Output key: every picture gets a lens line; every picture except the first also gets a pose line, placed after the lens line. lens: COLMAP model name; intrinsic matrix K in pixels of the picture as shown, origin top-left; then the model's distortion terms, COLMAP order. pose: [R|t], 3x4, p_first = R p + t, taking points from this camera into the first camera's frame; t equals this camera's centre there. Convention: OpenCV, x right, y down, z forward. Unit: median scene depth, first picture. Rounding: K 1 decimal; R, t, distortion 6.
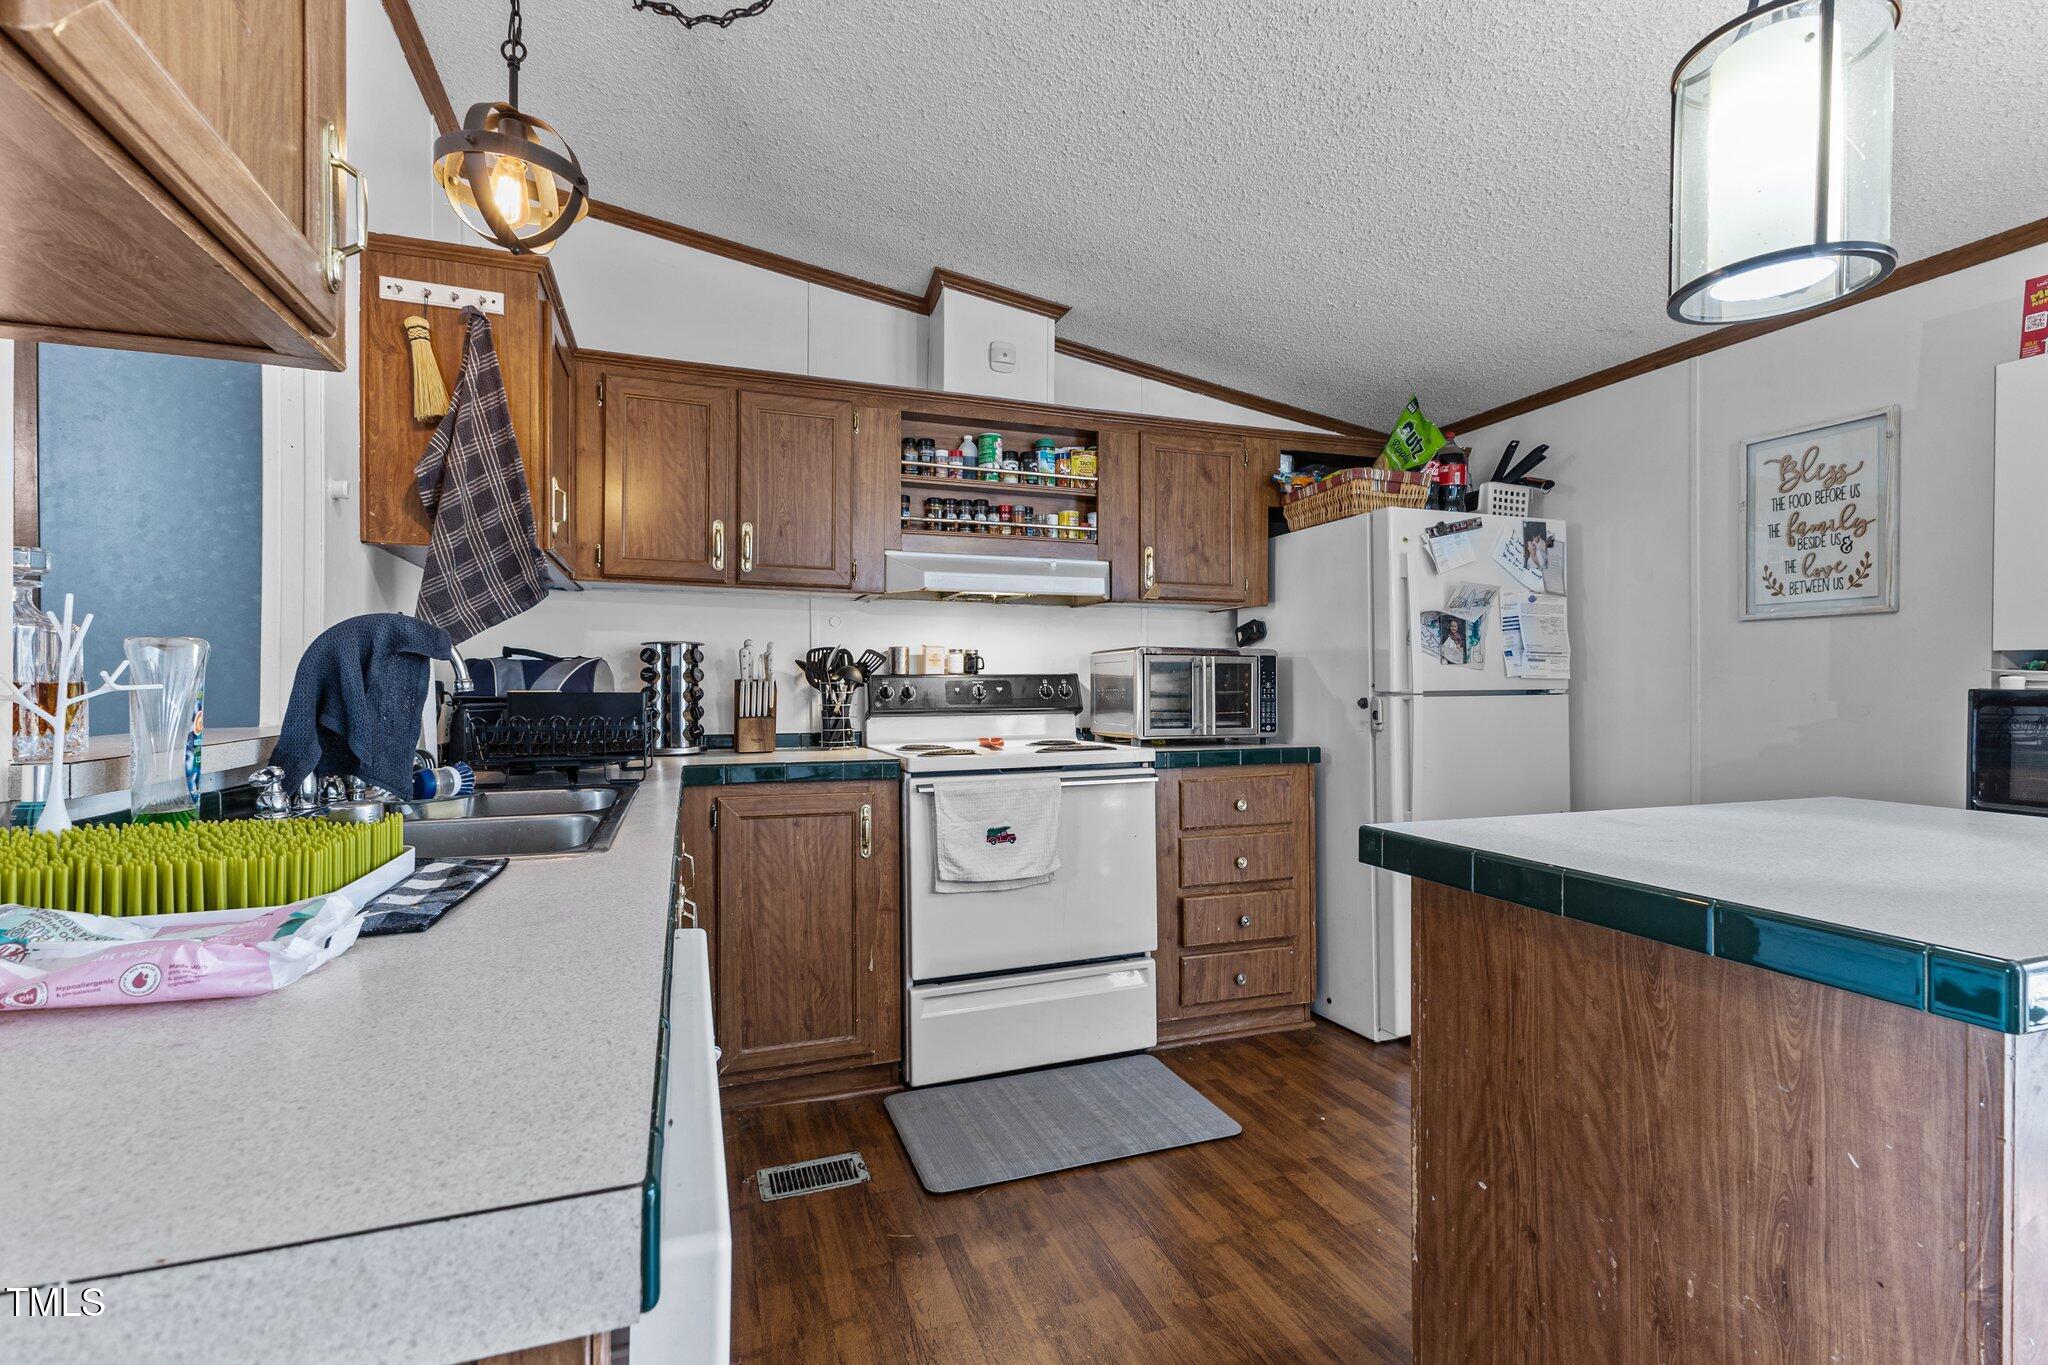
lens RADIAL K [[910.1, 0, 1024.0], [0, 910.1, 682.5], [0, 0, 1]] dist [-0.002541, -0.000892]
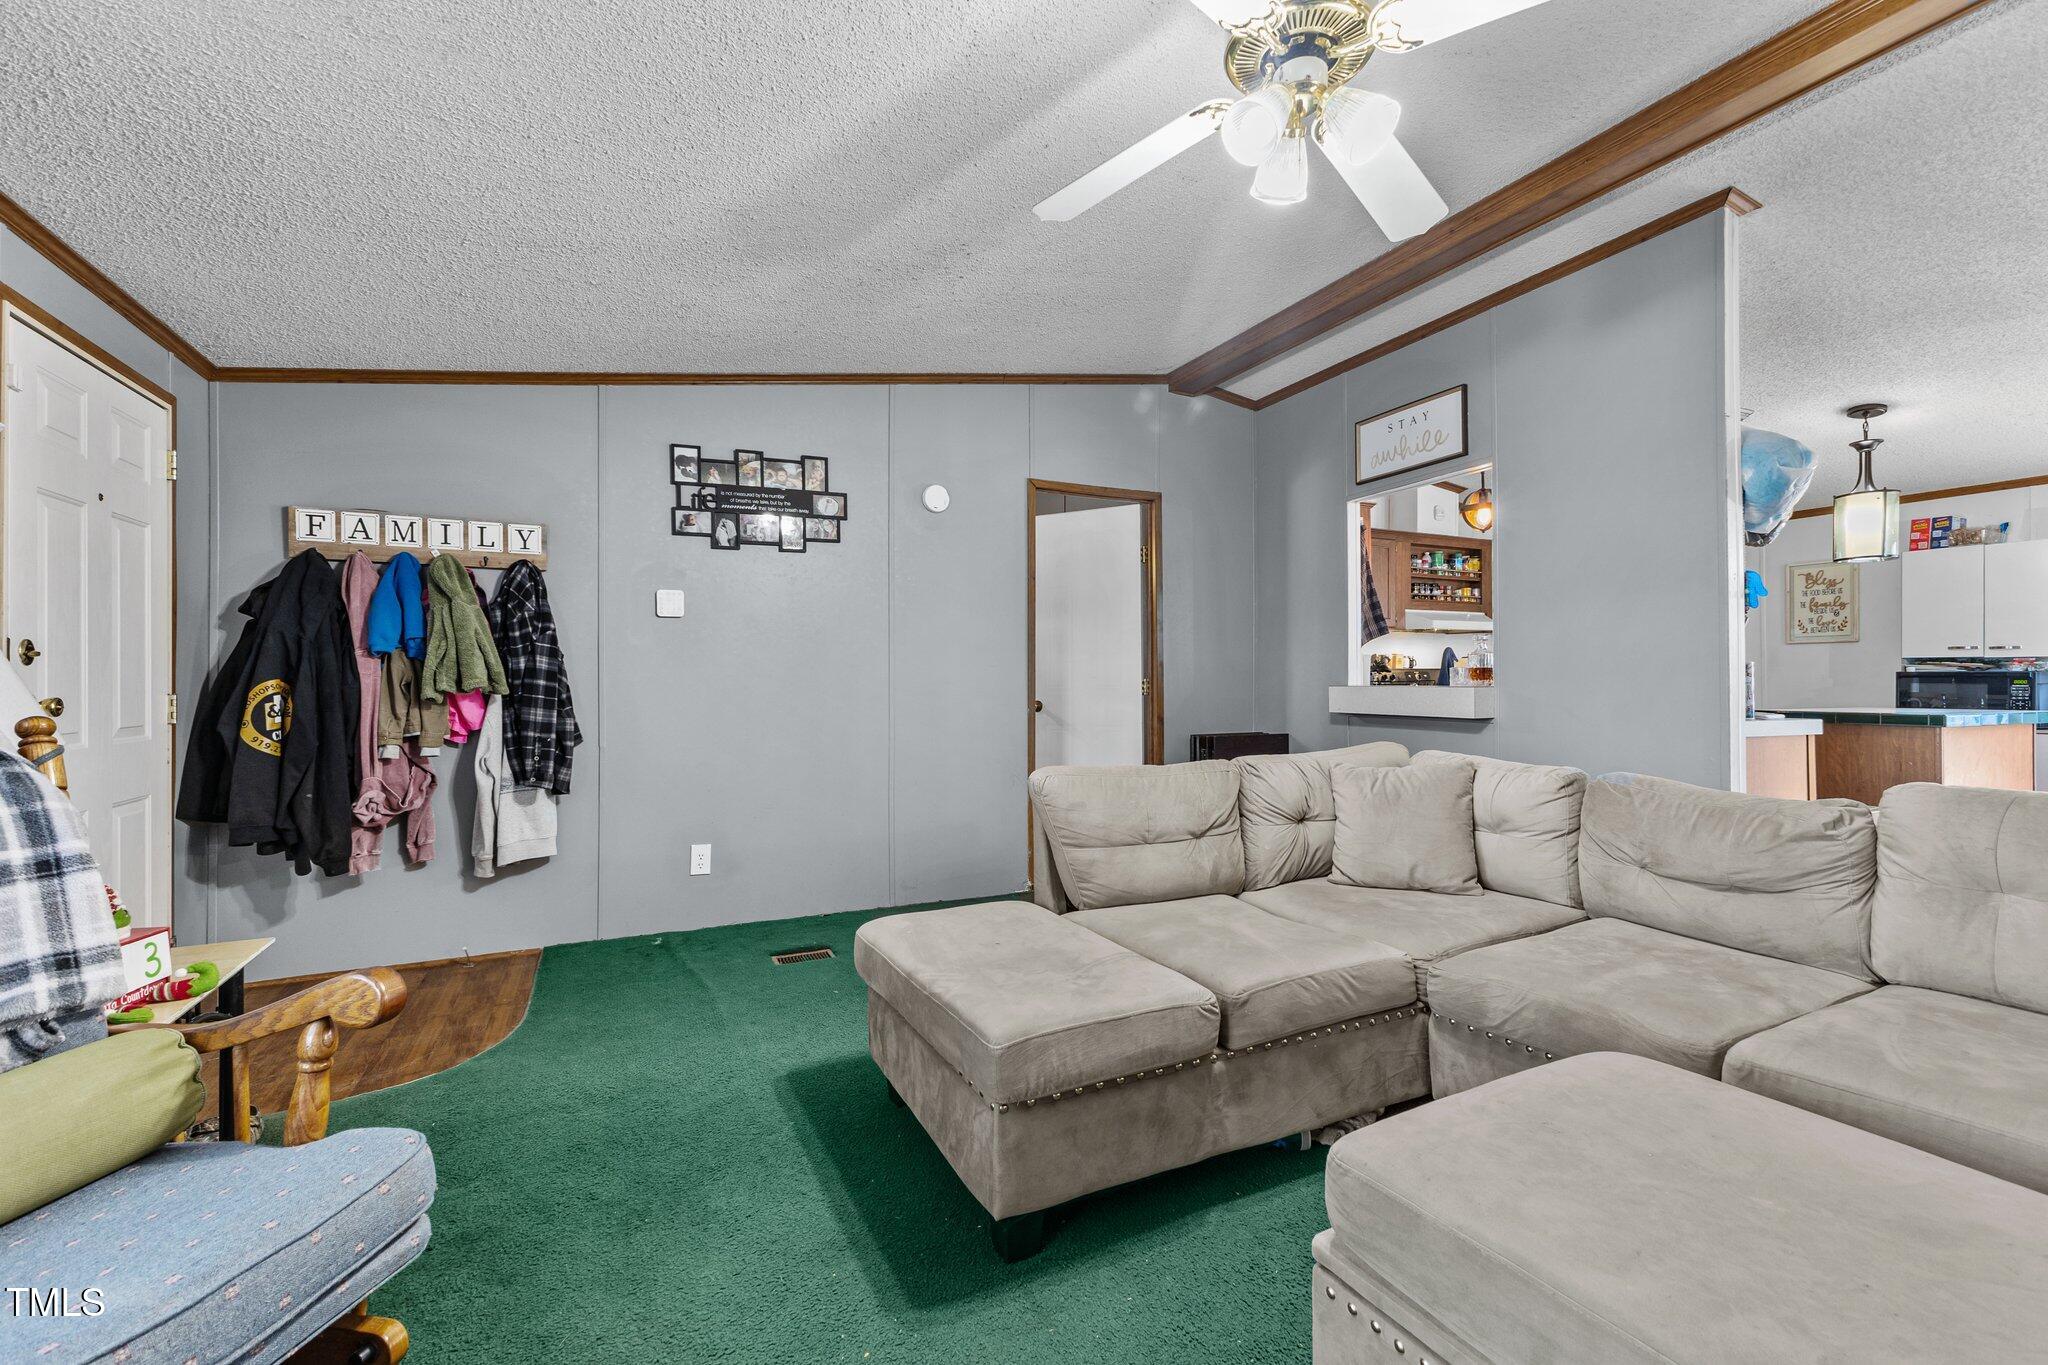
lens RADIAL K [[875.8, 0, 1026.6], [0, 875.8, 668.3], [0, 0, 1]] dist [0.003718, 0.000235]
pose [[0.995616, -0.003020, 0.093490, -1.352700], [0.003832, 0.999957, -0.008499, 0.006645], [-0.093460, 0.008820, 0.995584, -1.042225]]
